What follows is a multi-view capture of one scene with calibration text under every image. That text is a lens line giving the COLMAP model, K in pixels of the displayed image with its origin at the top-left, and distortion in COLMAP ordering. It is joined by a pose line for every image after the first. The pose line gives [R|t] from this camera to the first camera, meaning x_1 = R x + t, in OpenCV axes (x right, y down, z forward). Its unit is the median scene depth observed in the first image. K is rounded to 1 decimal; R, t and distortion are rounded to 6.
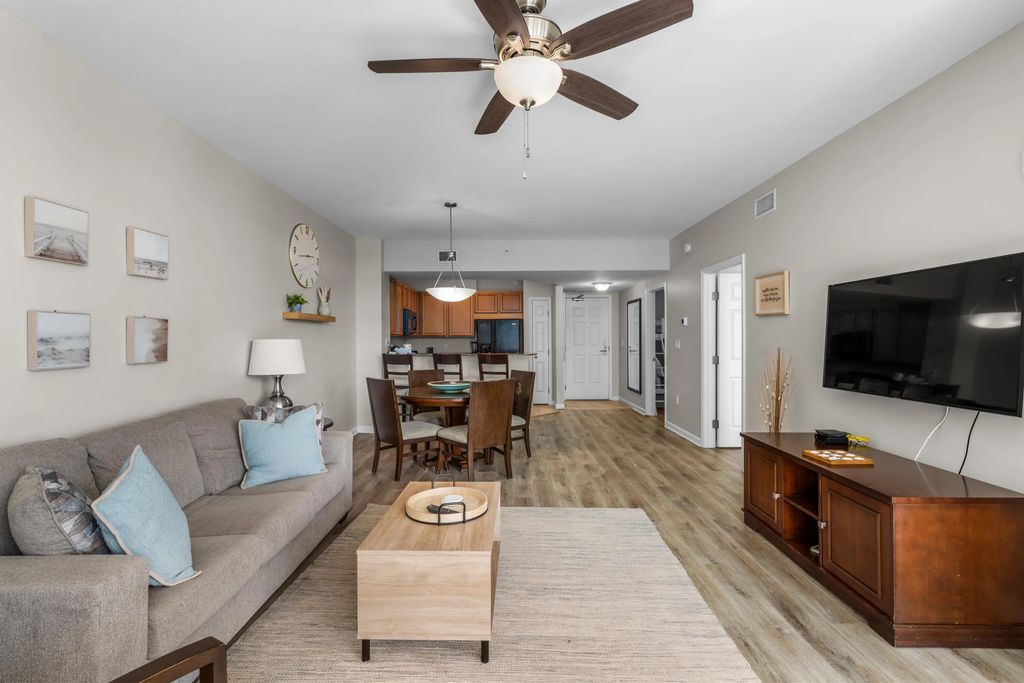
lens RADIAL K [[463.0, 0, 511.6], [0, 463.0, 349.7], [0, 0, 1]] dist [-0.001408, -0.000325]
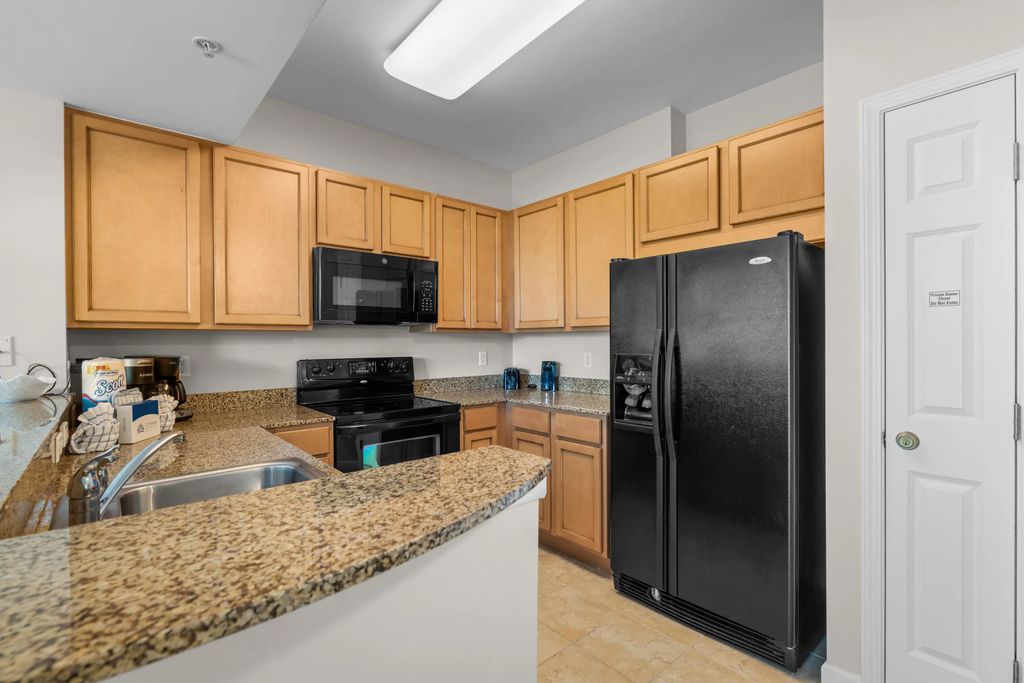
lens RADIAL K [[465.8, 0, 512.0], [0, 465.8, 341.5], [0, 0, 1]] dist [-0.001773, -0.000390]
pose [[0.644341, 0.001774, -0.764736, 0.097613], [-0.013199, 0.999874, -0.008802, -0.019008], [0.764625, 0.015766, 0.644283, 0.865492]]
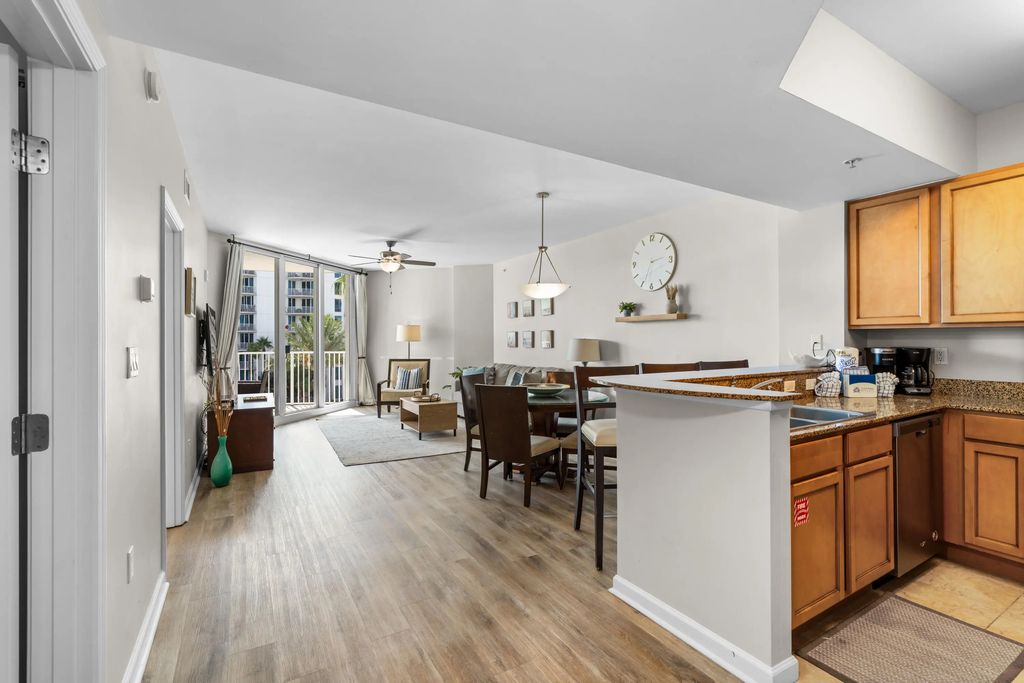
lens RADIAL K [[463.4, 0, 510.9], [0, 463.4, 337.7], [0, 0, 1]] dist [-0.002020, 0.000759]
pose [[-0.867487, 0.008203, -0.497392, 0.231942], [-0.000927, 0.999836, 0.018105, -0.024904], [0.497458, 0.016167, -0.867337, 1.050200]]
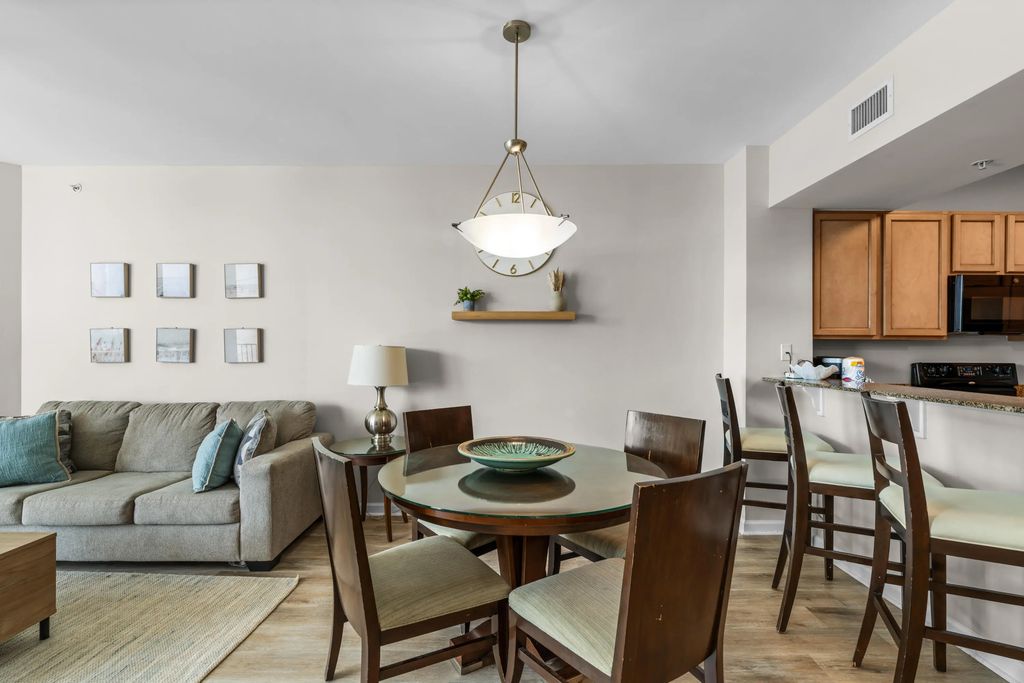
lens RADIAL K [[463.0, 0, 511.6], [0, 463.0, 349.7], [0, 0, 1]] dist [-0.001408, -0.000325]
pose [[-0.013657, 0.007208, -0.999881, 0.177171], [-0.025390, 0.999649, 0.007553, -0.012397], [0.999584, 0.025490, -0.013470, 0.593424]]
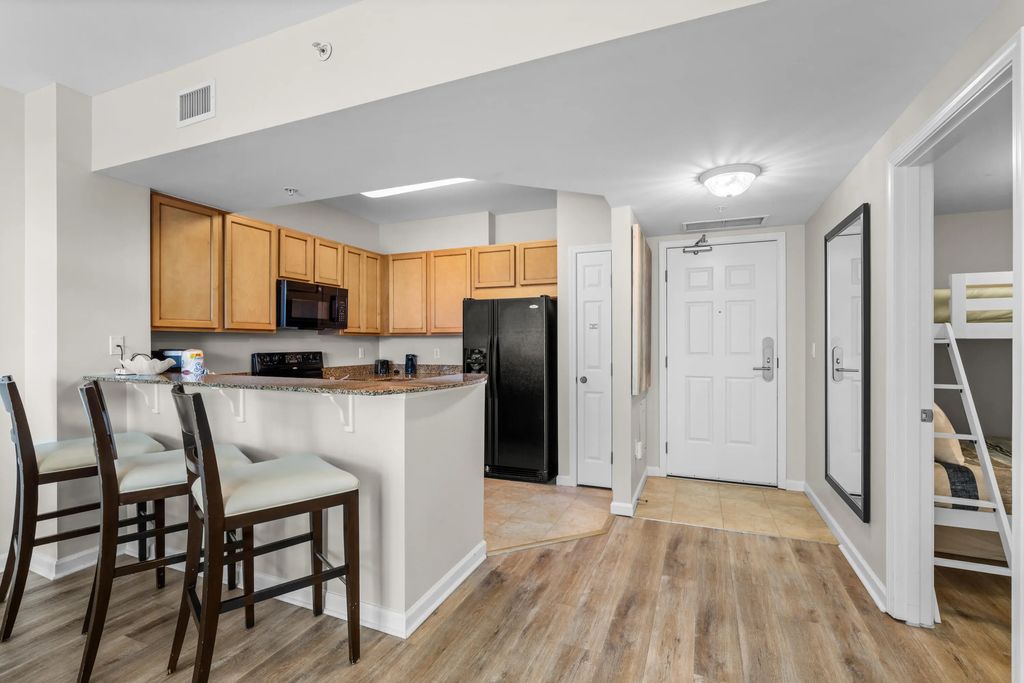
lens RADIAL K [[461.2, 0, 512.0], [0, 461.2, 341.5], [0, 0, 1]] dist [-0.002368, -0.000393]
pose [[0.919921, 0.004241, -0.392081, 0.180555], [-0.012477, 0.999752, -0.018460, -0.013308], [0.391906, 0.021874, 0.919745, 0.624068]]
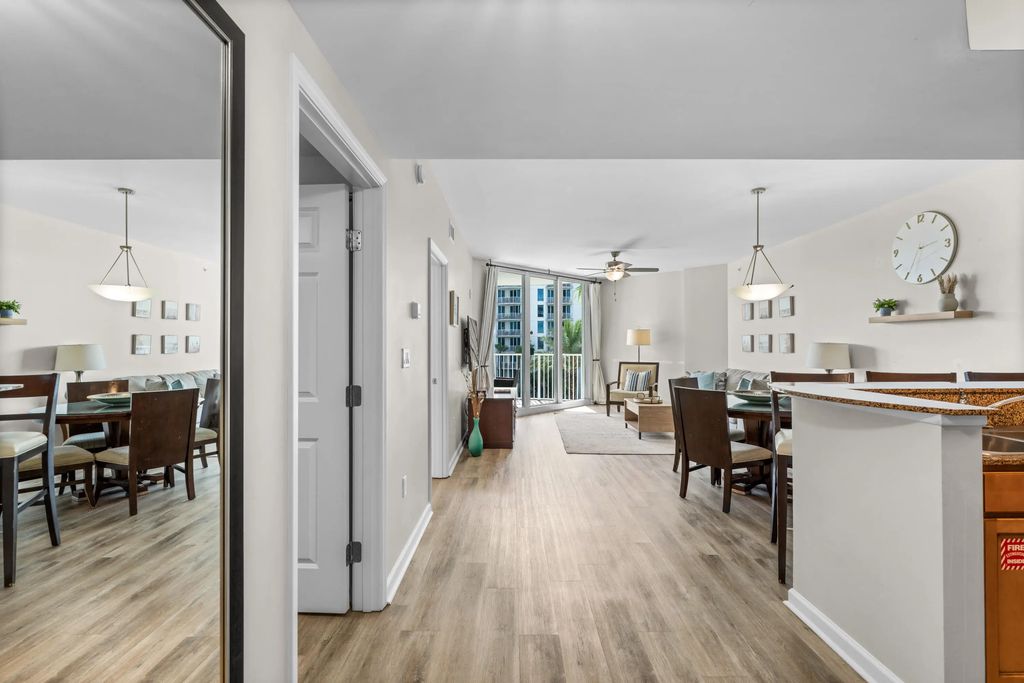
lens RADIAL K [[463.3, 0, 512.9], [0, 463.3, 339.5], [0, 0, 1]] dist [0.001314, 0.000461]
pose [[-0.999939, 0.008845, 0.006613, 0.196847], [0.008924, 0.999888, 0.012019, -0.026300], [-0.006506, 0.012078, -0.999906, 1.113663]]
